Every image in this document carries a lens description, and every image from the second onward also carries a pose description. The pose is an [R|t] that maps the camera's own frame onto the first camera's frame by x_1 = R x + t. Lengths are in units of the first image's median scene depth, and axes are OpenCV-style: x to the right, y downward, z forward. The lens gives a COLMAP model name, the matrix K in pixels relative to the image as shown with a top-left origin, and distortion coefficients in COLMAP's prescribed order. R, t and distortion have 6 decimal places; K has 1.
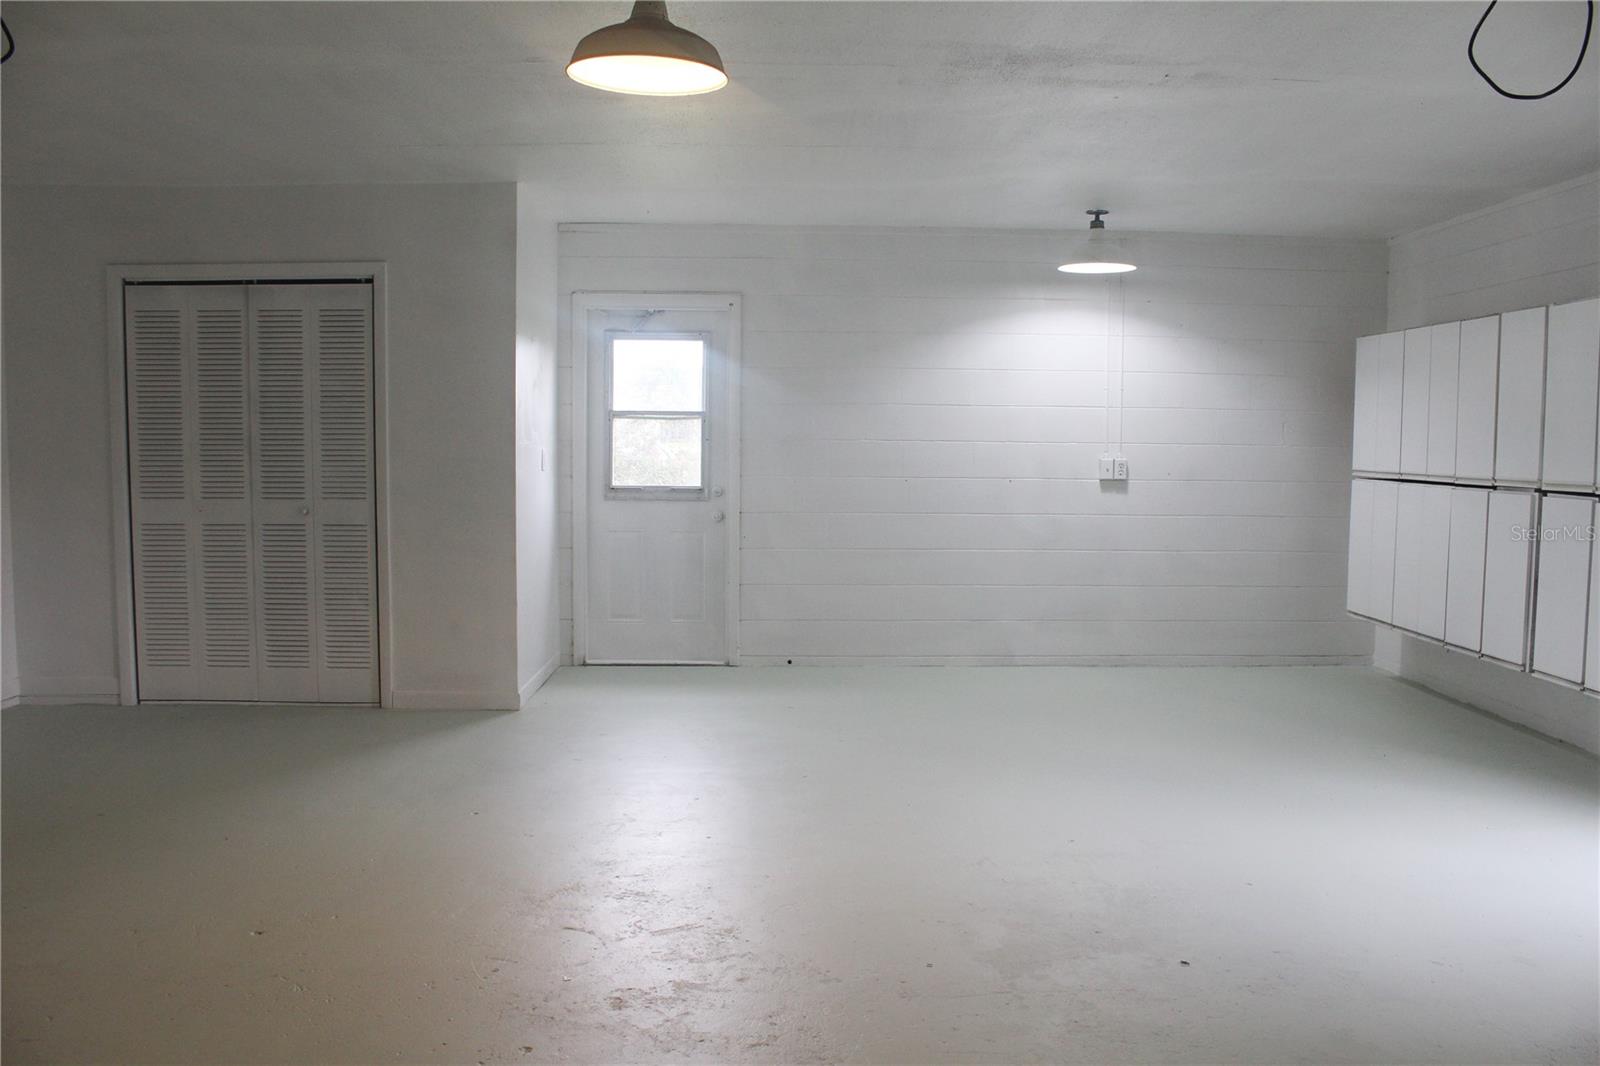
lens RADIAL K [[1319.5, 0, 826.0], [0, 1319.5, 549.1], [0, 0, 1]] dist [-0.198172, 0.185821]
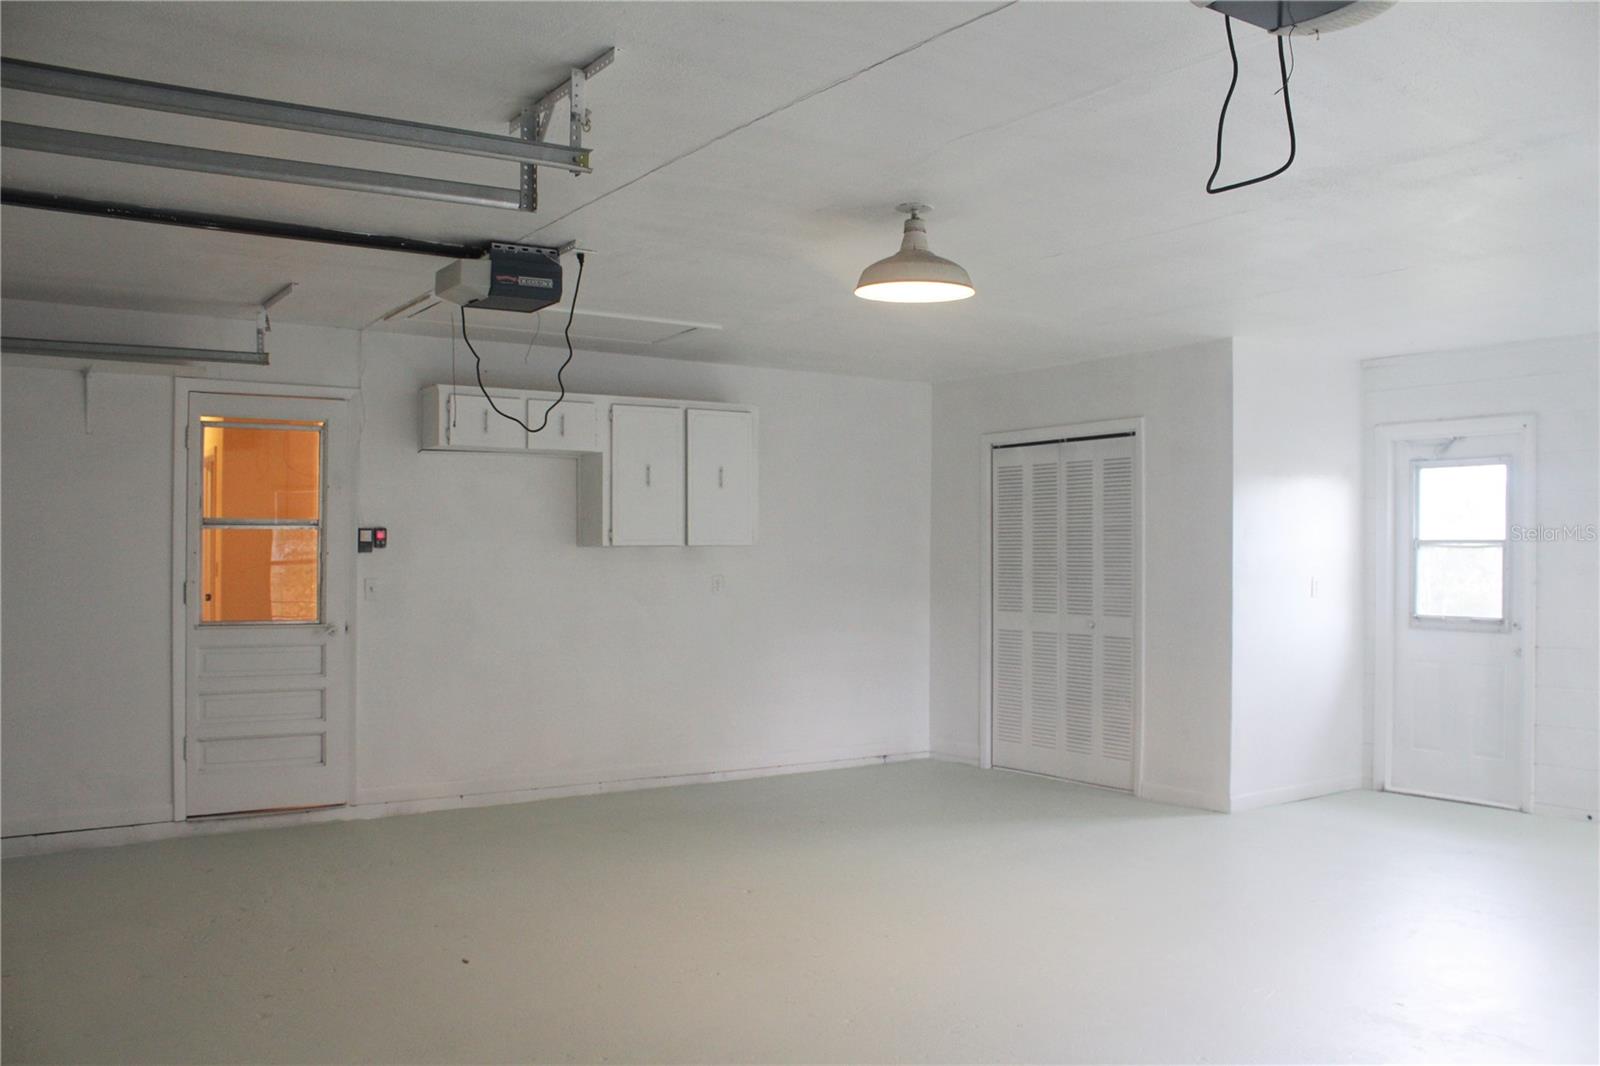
lens RADIAL K [[1319.5, 0, 826.0], [0, 1319.5, 549.1], [0, 0, 1]] dist [-0.198172, 0.185821]
pose [[0.536437, -0.014270, -0.843819, 0.502194], [-0.073915, 0.995220, -0.063820, -0.003090], [0.840697, 0.096606, 0.532819, 0.119021]]
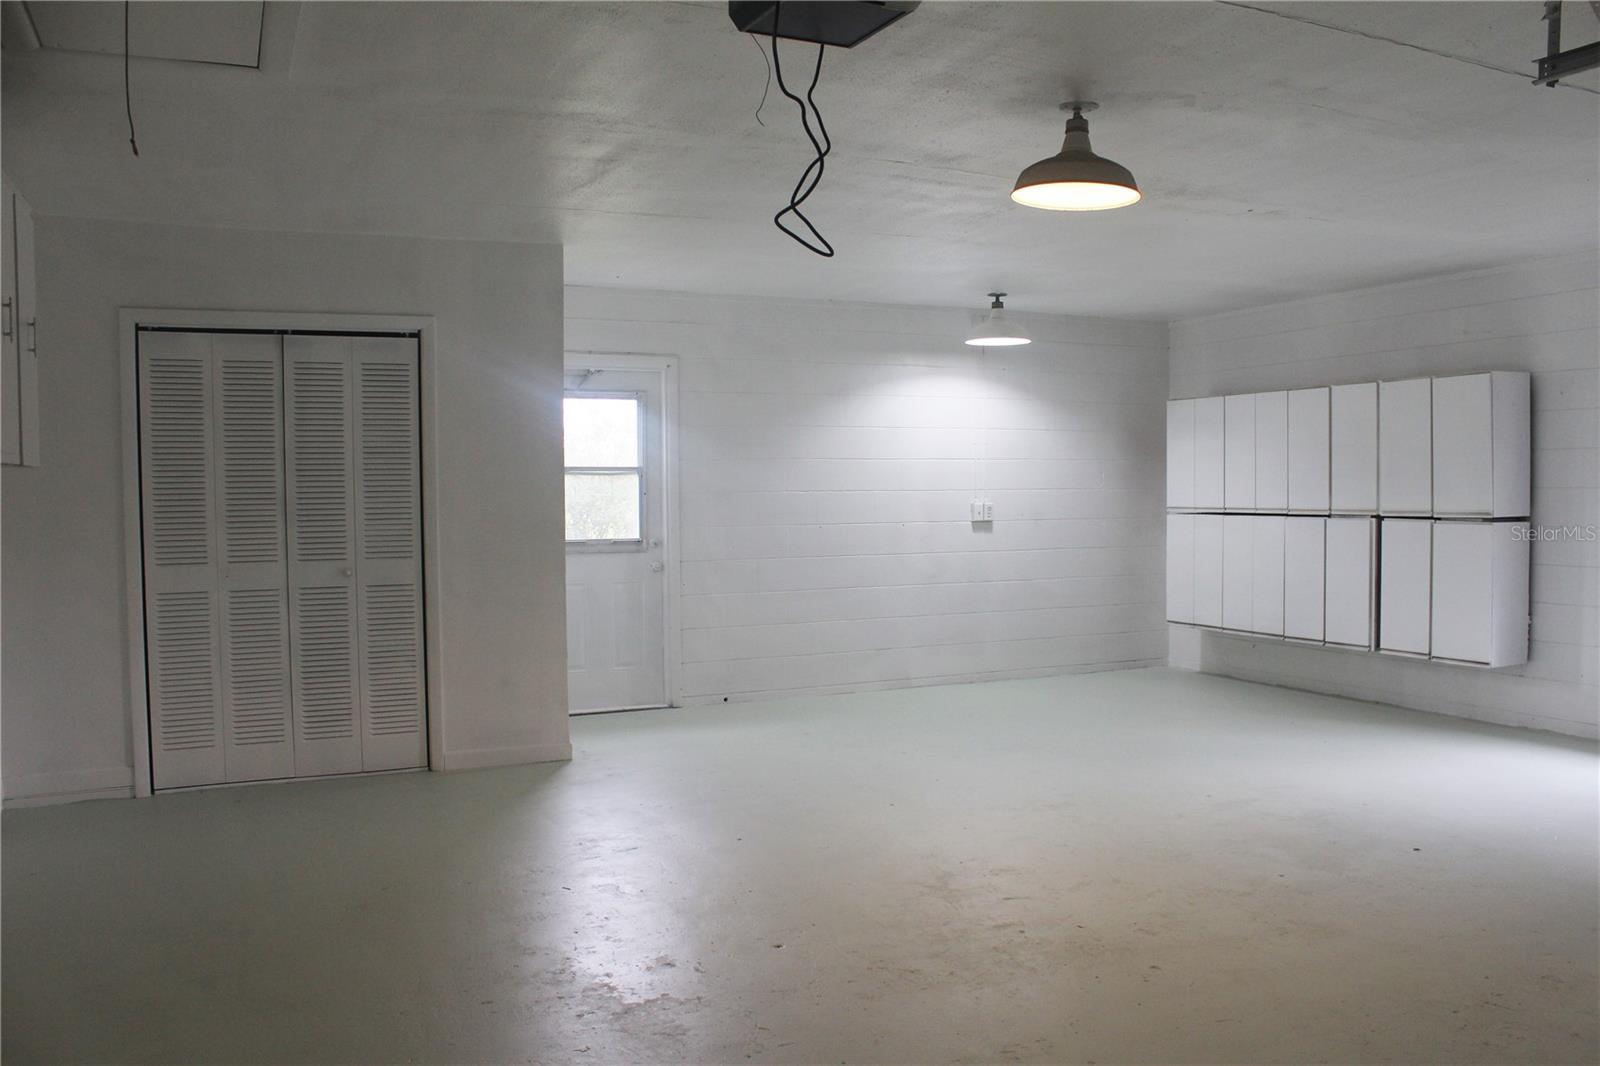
lens RADIAL K [[1319.5, 0, 826.0], [0, 1319.5, 549.1], [0, 0, 1]] dist [-0.198172, 0.185821]
pose [[0.914867, -0.034512, 0.402278, -0.461263], [0.050794, 0.998262, -0.029873, -0.000271], [-0.400548, 0.047763, 0.915030, -0.021685]]
